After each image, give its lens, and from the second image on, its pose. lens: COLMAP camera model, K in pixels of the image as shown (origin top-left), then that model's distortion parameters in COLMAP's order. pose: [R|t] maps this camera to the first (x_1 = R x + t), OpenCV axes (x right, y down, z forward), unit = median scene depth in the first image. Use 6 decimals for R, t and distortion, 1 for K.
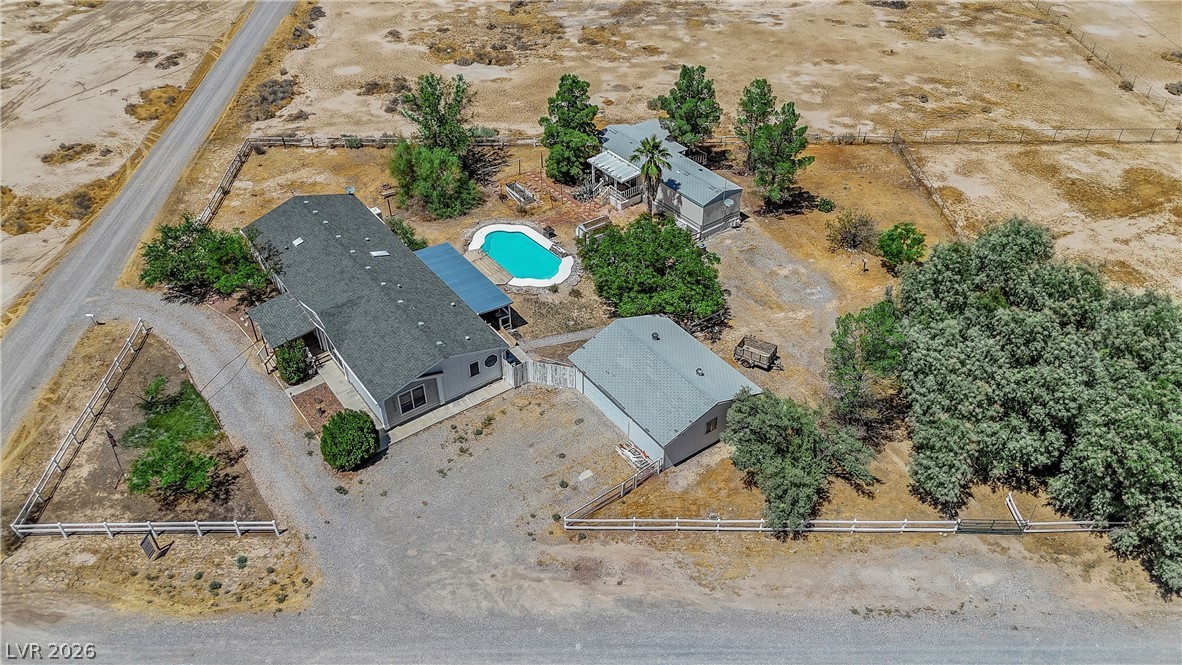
lens RADIAL K [[873.8, 0, 593.8], [0, 873.8, 334.9], [0, 0, 1]] dist [0.067682, -0.063176]
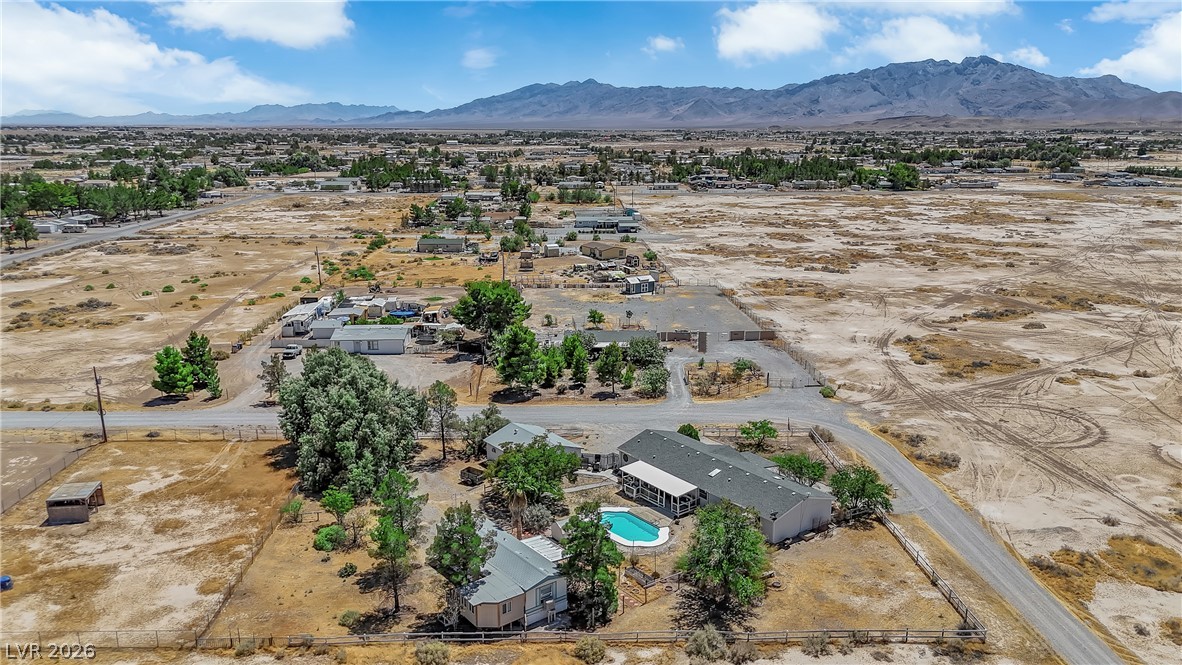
lens RADIAL K [[873.8, 0, 593.8], [0, 873.8, 334.9], [0, 0, 1]] dist [0.067682, -0.063176]
pose [[-0.999863, 0.009174, -0.013764, -0.021356], [-0.005370, 0.607005, 0.794680, -1.235374], [0.015646, 0.794645, -0.606873, 1.510778]]
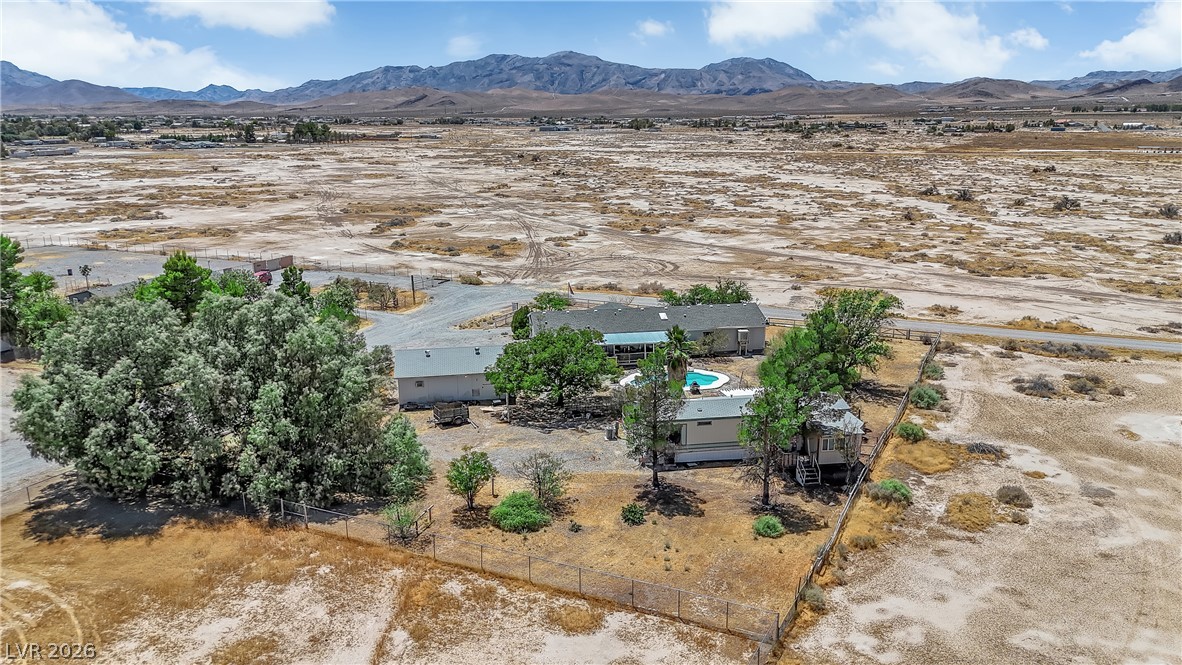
lens RADIAL K [[873.8, 0, 593.8], [0, 873.8, 334.9], [0, 0, 1]] dist [0.067682, -0.063176]
pose [[-0.457706, 0.228621, -0.859208, 0.911454], [-0.554261, 0.682248, 0.476793, -0.605240], [0.695198, 0.694457, -0.185553, 1.070011]]
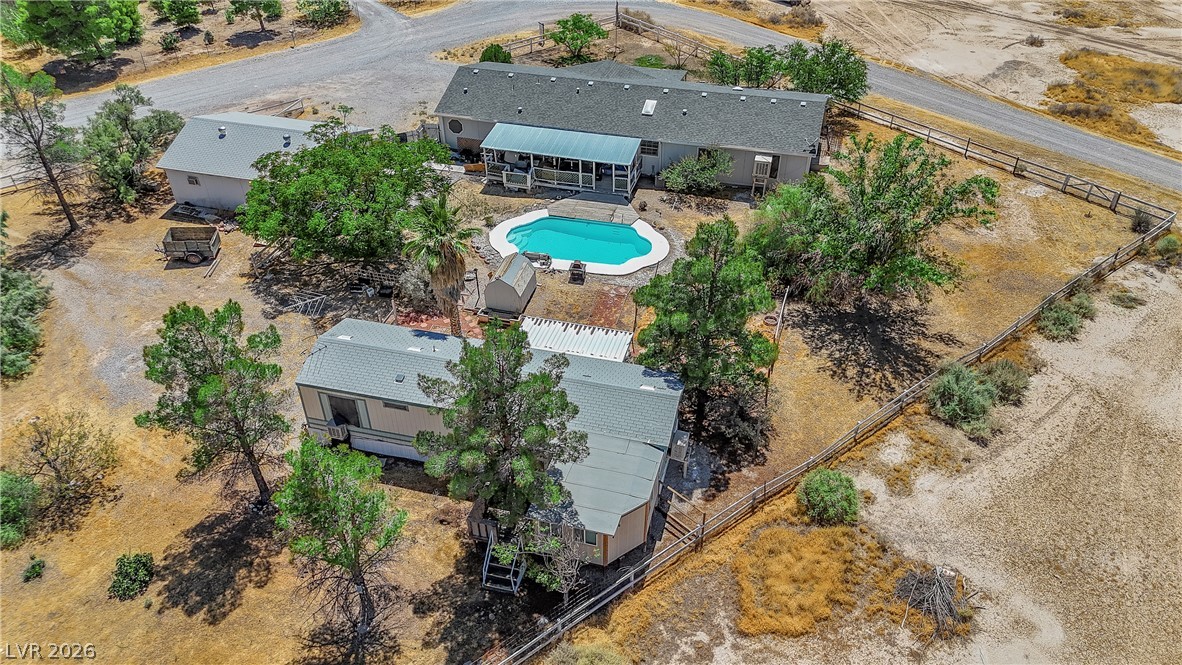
lens RADIAL K [[873.8, 0, 593.8], [0, 873.8, 334.9], [0, 0, 1]] dist [0.067682, -0.063176]
pose [[-0.785655, 0.384753, -0.484470, 0.268150], [-0.381482, 0.315211, 0.868973, -0.665556], [0.487050, 0.867529, -0.100871, 1.114011]]
